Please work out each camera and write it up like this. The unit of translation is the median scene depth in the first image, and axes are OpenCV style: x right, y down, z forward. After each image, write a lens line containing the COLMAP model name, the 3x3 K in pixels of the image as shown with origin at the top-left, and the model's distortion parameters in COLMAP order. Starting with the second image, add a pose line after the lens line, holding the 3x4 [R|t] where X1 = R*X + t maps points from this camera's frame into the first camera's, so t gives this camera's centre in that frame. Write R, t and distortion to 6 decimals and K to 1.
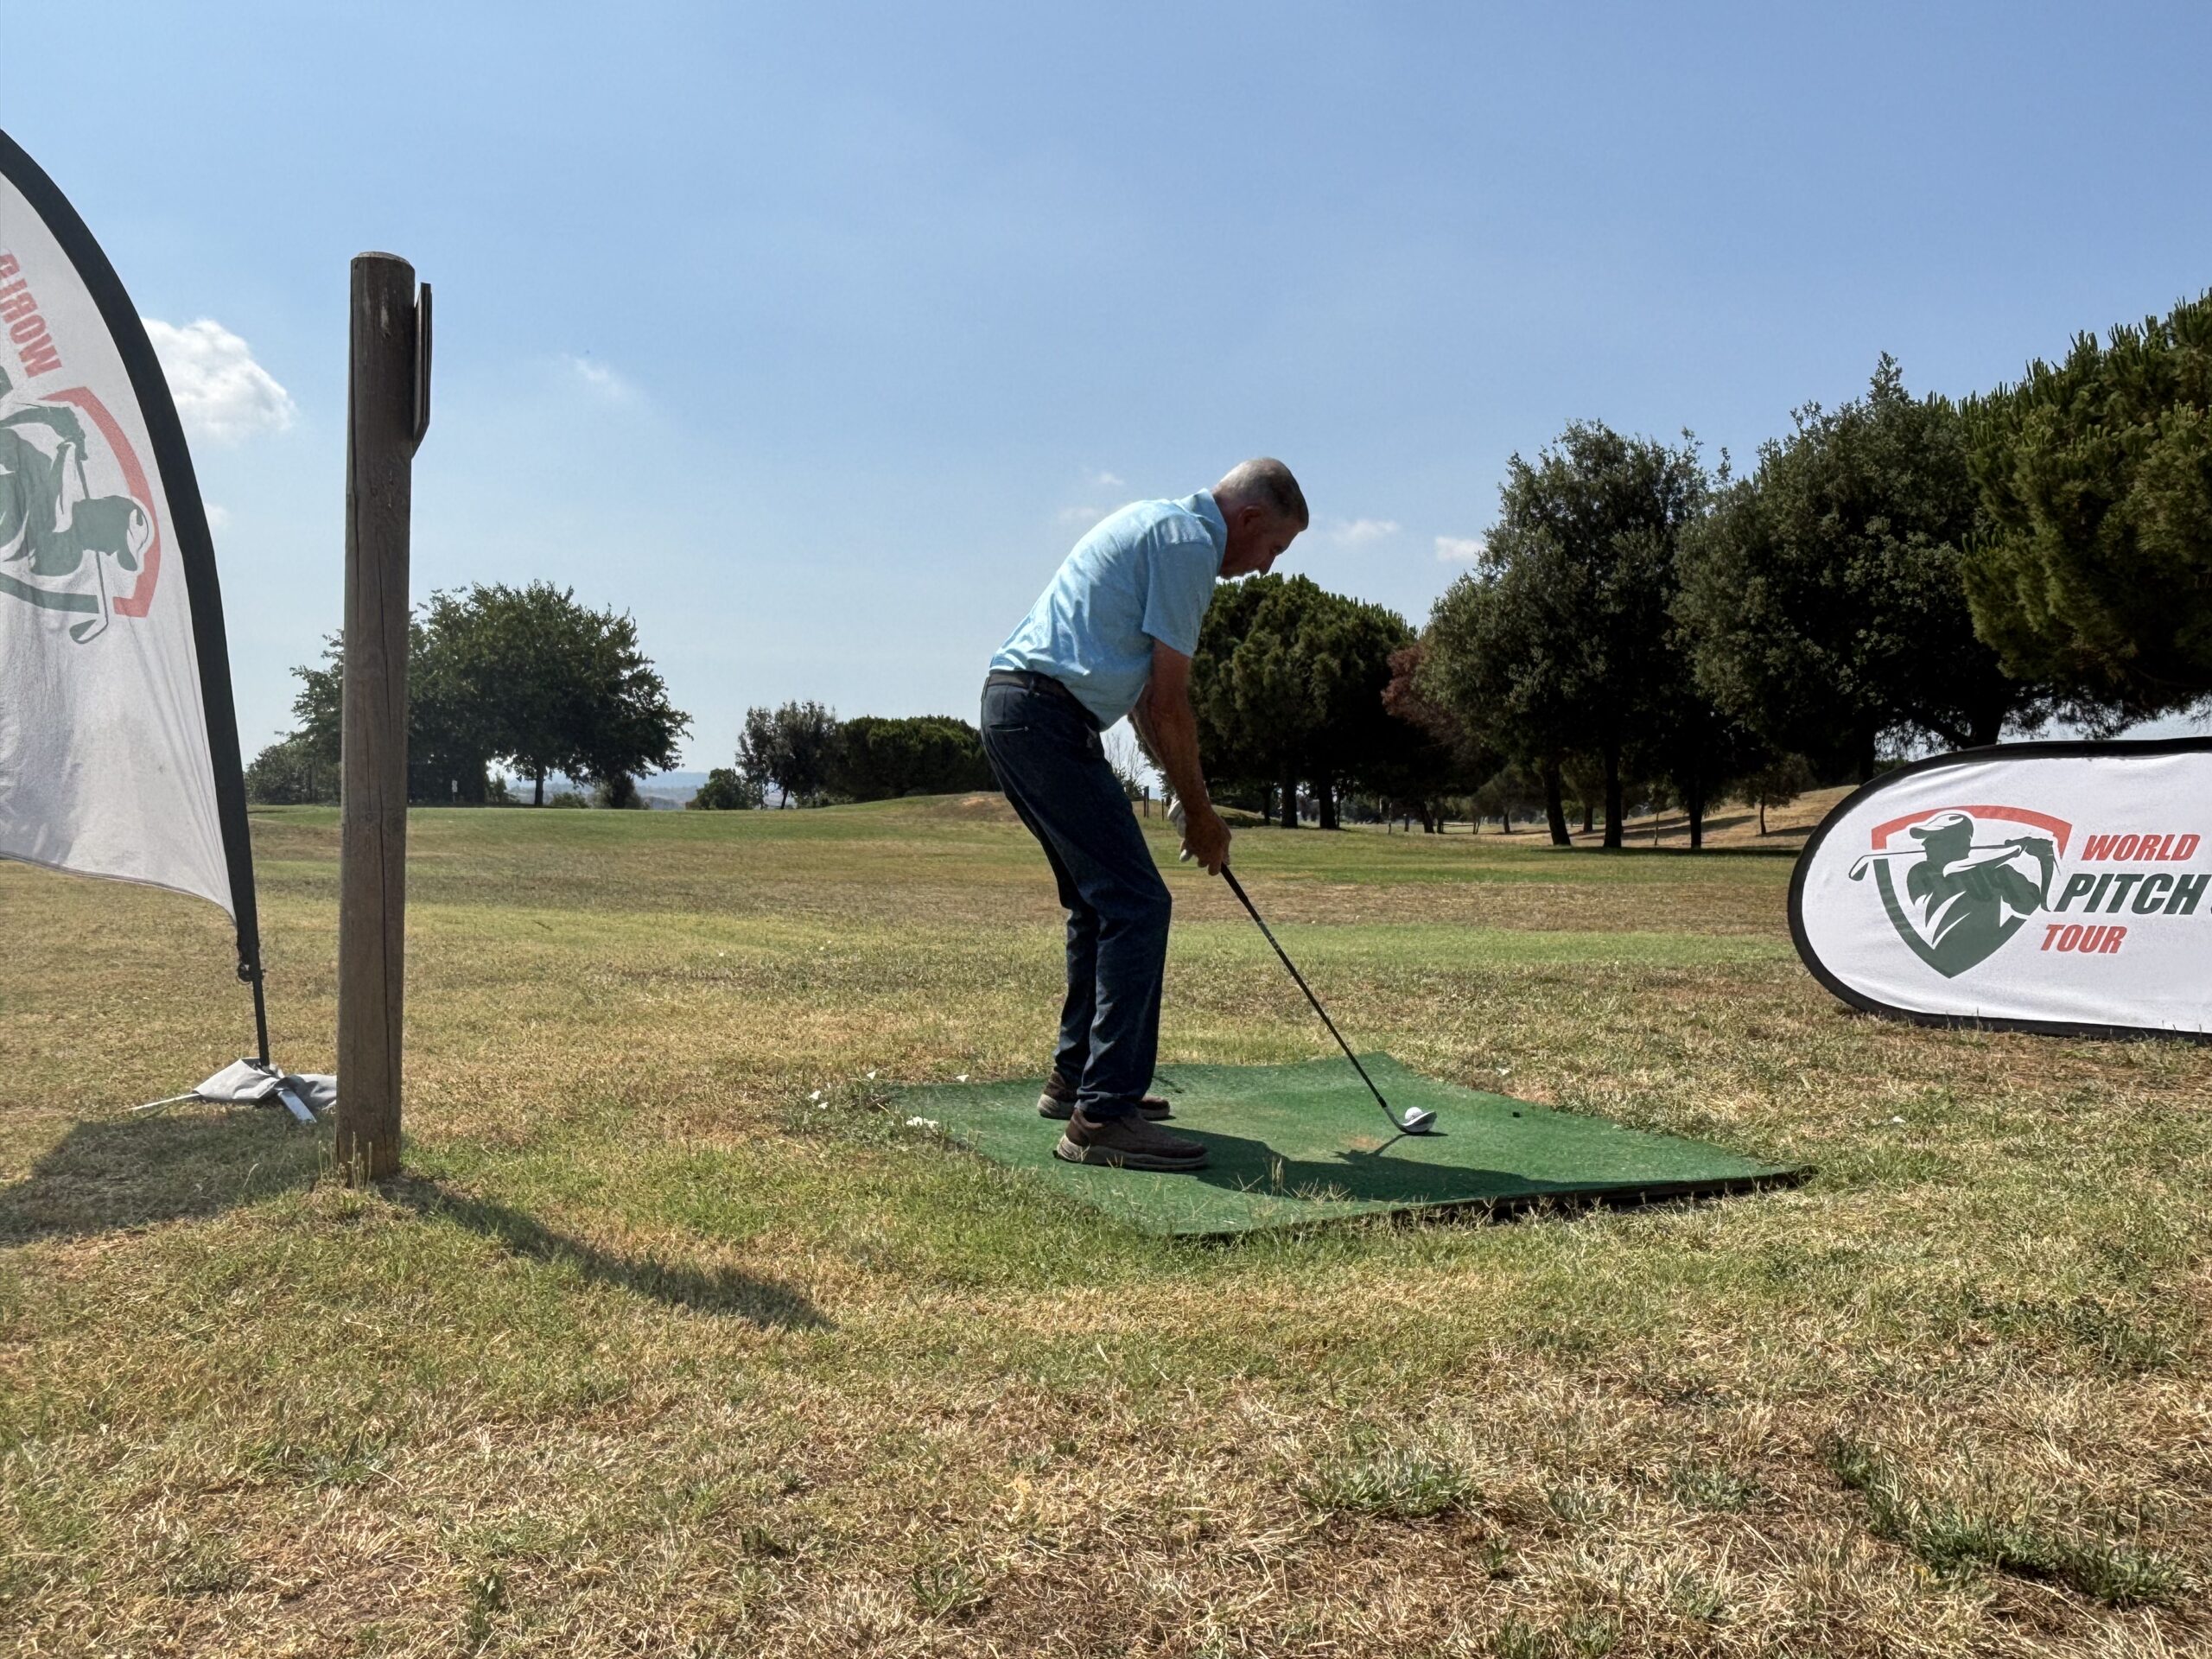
lens RADIAL K [[1662.3, 0, 1105.2], [0, 1662.3, 831.8], [0, 0, 1]] dist [0.062478, -0.103542]
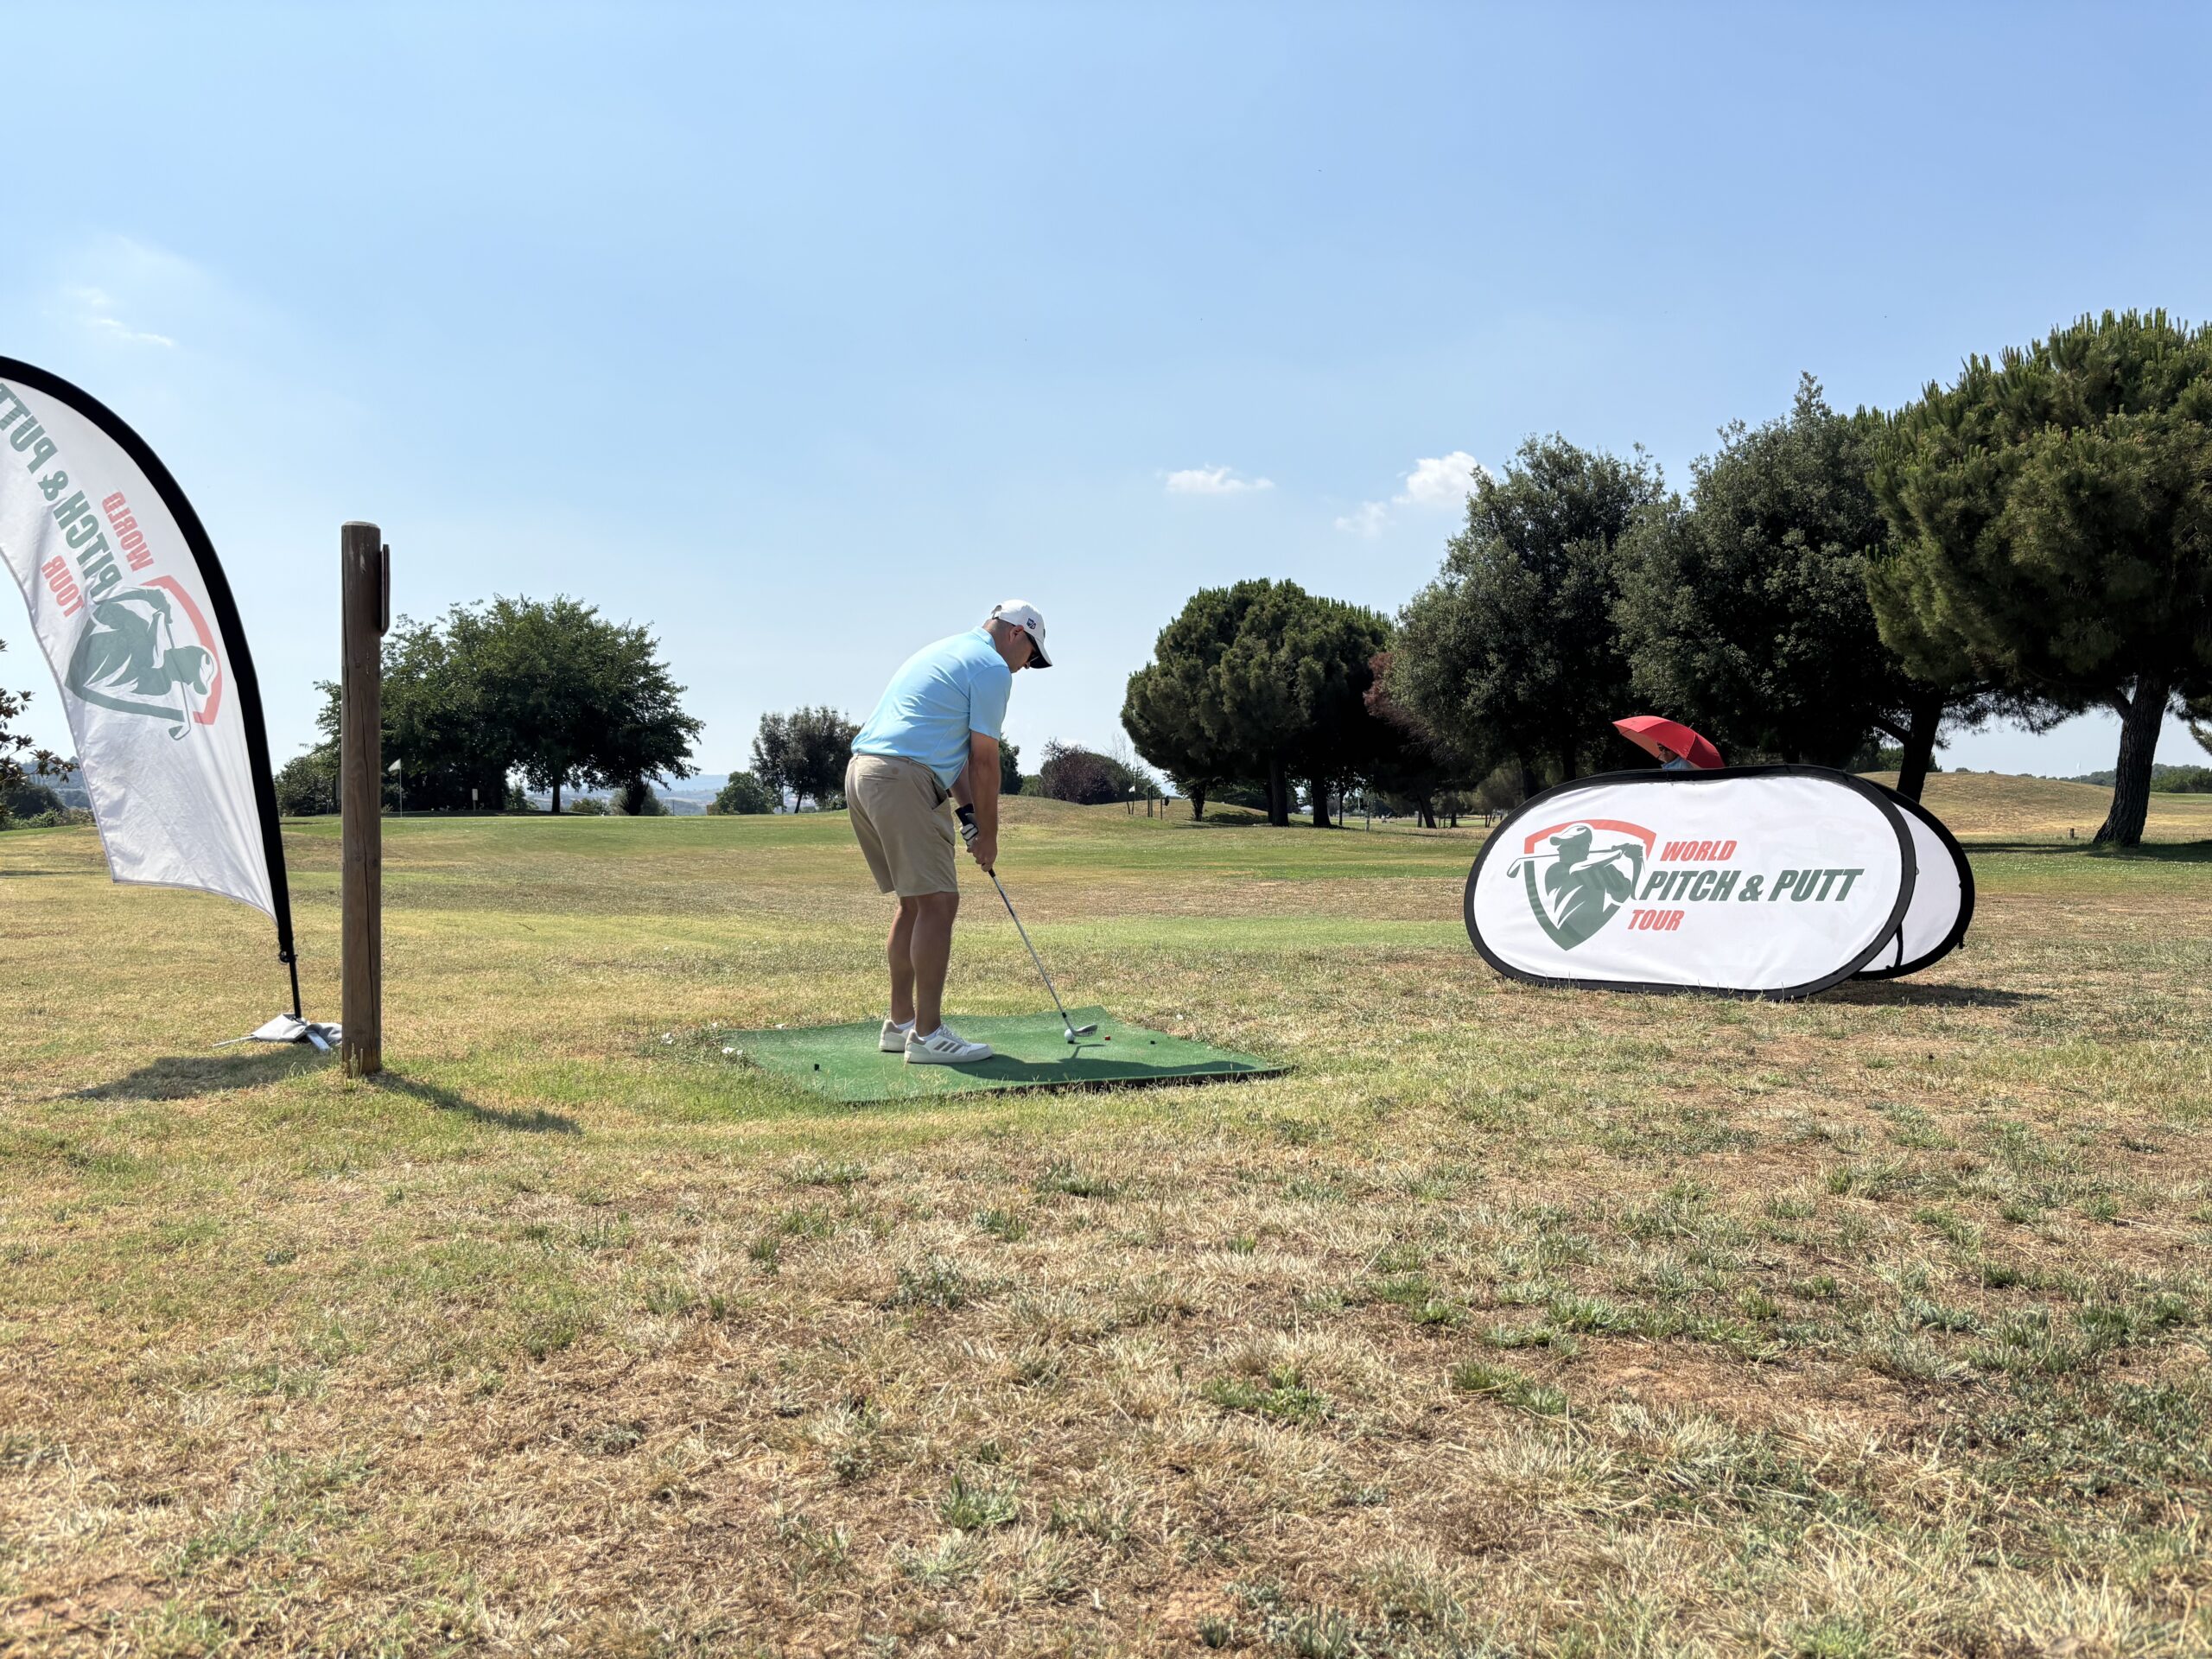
lens RADIAL K [[1648.2, 0, 1105.5], [0, 1648.2, 858.2], [0, 0, 1]] dist [0.012507, -0.005290]
pose [[0.999886, -0.013208, -0.007266, 0.153738], [0.013328, 0.999770, 0.016824, -0.012989], [0.007042, -0.016918, 0.999832, -0.309335]]
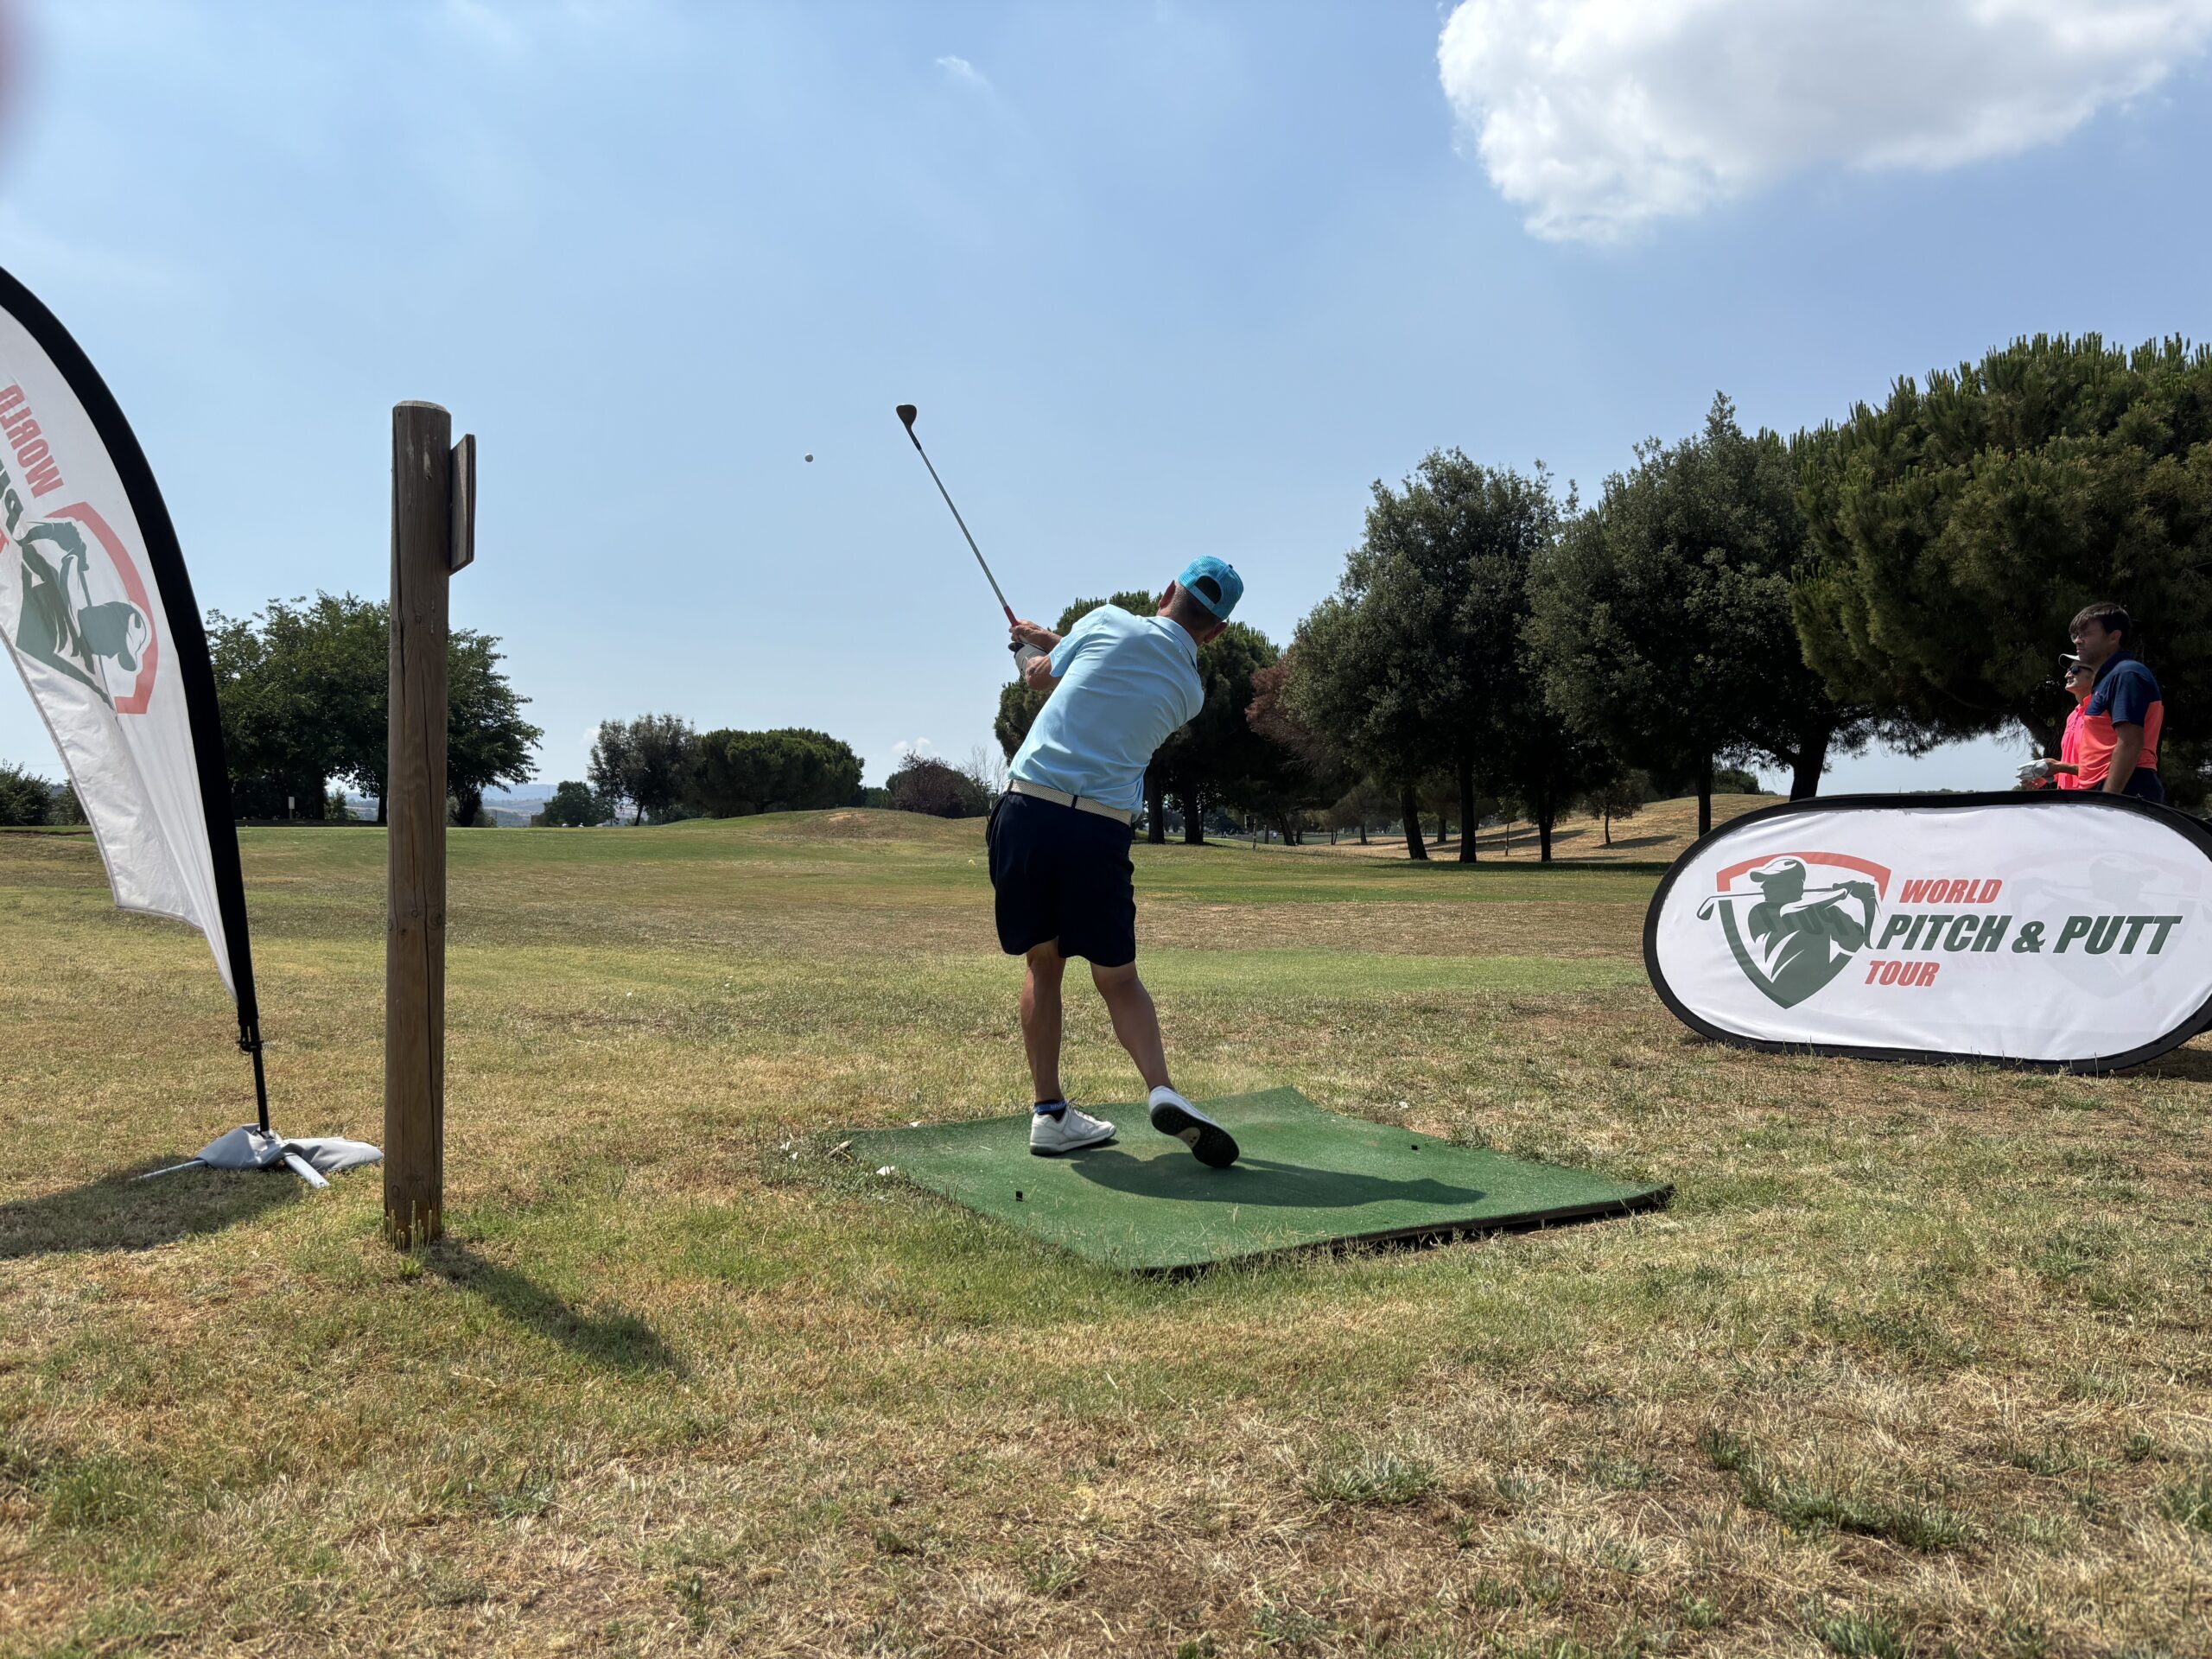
lens RADIAL K [[1666.8, 0, 1114.7], [0, 1666.8, 845.5], [0, 0, 1]] dist [0.019303, -0.003154]
pose [[0.996153, -0.005876, 0.087428, -0.036462], [0.005838, 0.999983, 0.000692, -0.024801], [-0.087431, -0.000179, 0.996171, -0.065398]]
